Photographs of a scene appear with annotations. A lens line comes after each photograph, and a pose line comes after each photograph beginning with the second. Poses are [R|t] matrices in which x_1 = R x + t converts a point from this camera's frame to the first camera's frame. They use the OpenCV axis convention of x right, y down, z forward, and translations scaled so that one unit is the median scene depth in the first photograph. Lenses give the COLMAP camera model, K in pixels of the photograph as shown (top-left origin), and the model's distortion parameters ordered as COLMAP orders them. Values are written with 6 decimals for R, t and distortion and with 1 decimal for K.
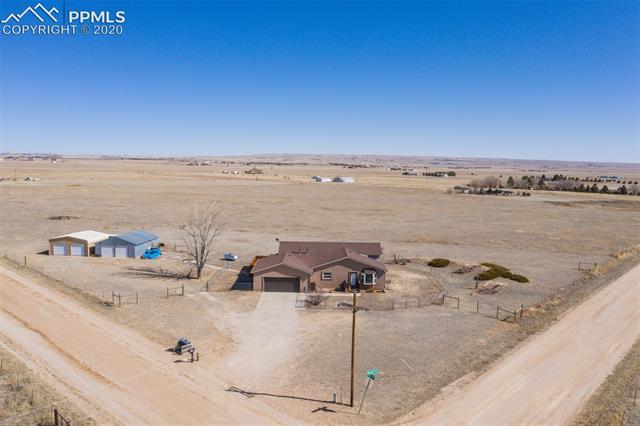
lens RADIAL K [[480.0, 0, 320.0], [0, 480.0, 213.0], [0, 0, 1]] dist [-0.010416, -0.002538]
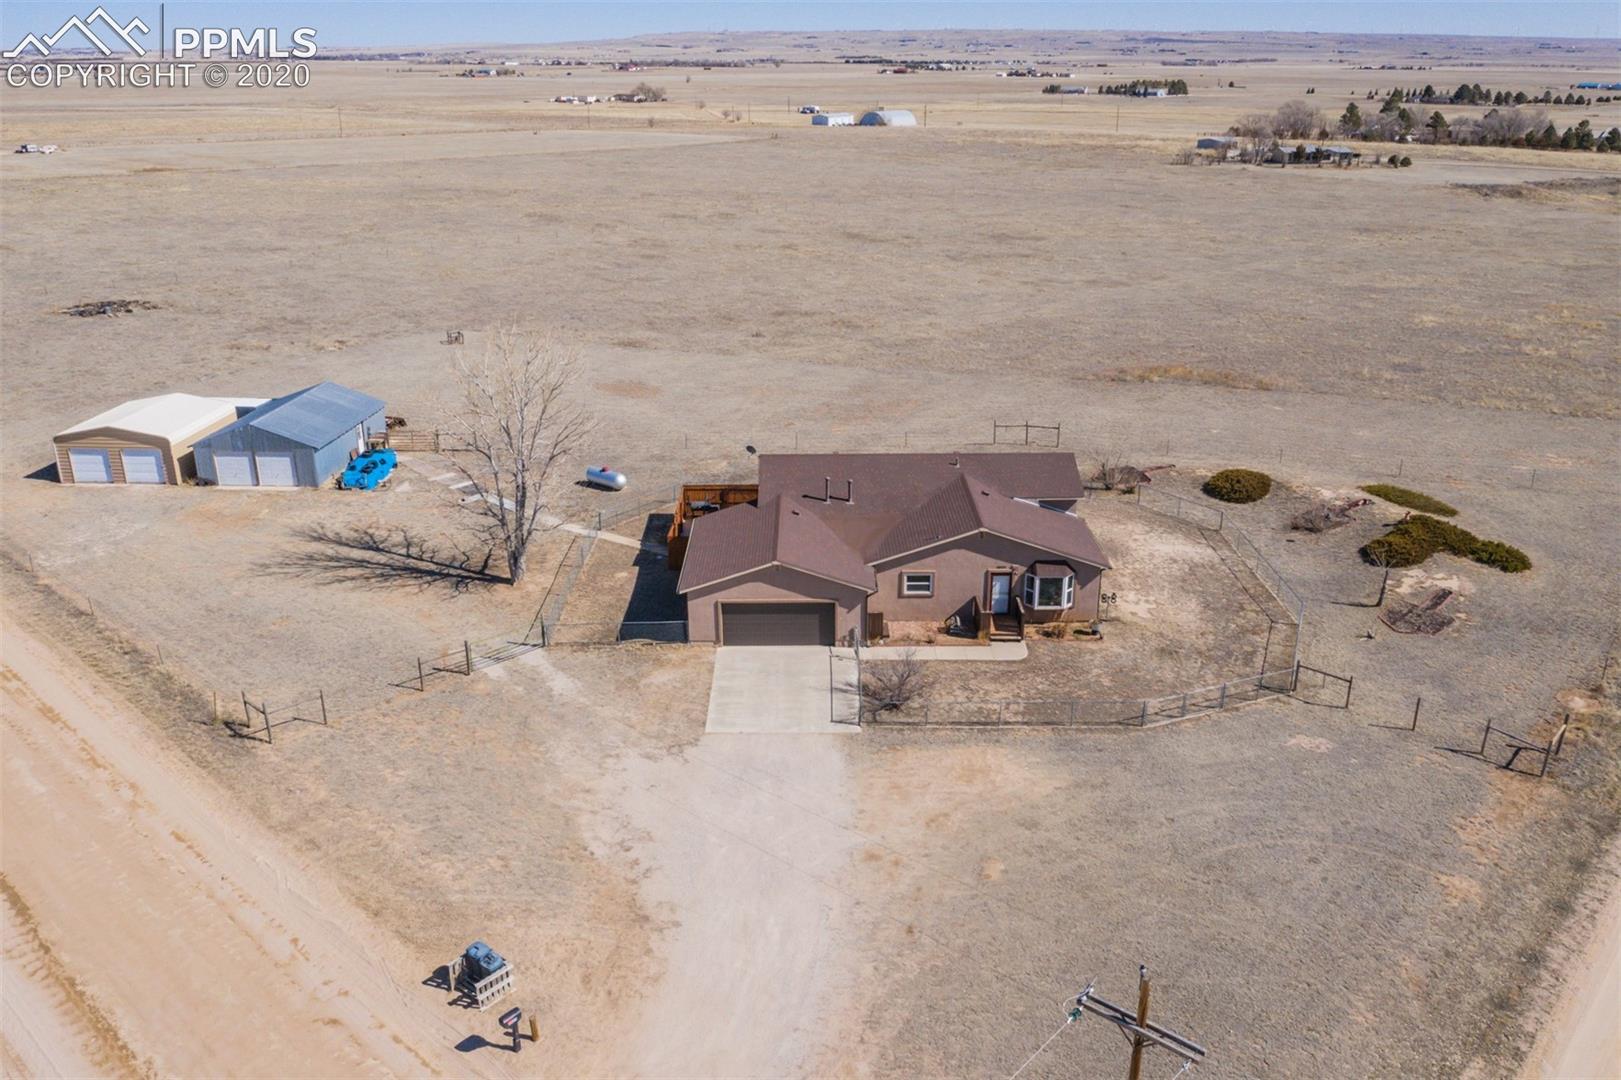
lens RADIAL K [[1215.7, 0, 810.5], [0, 1215.7, 540.0], [0, 0, 1]] dist [-0.010416, -0.002538]
pose [[0.999763, -0.017885, -0.012400, -0.041478], [0.020568, 0.962688, 0.269830, -0.105045], [0.007111, -0.270021, 0.962828, 0.212776]]
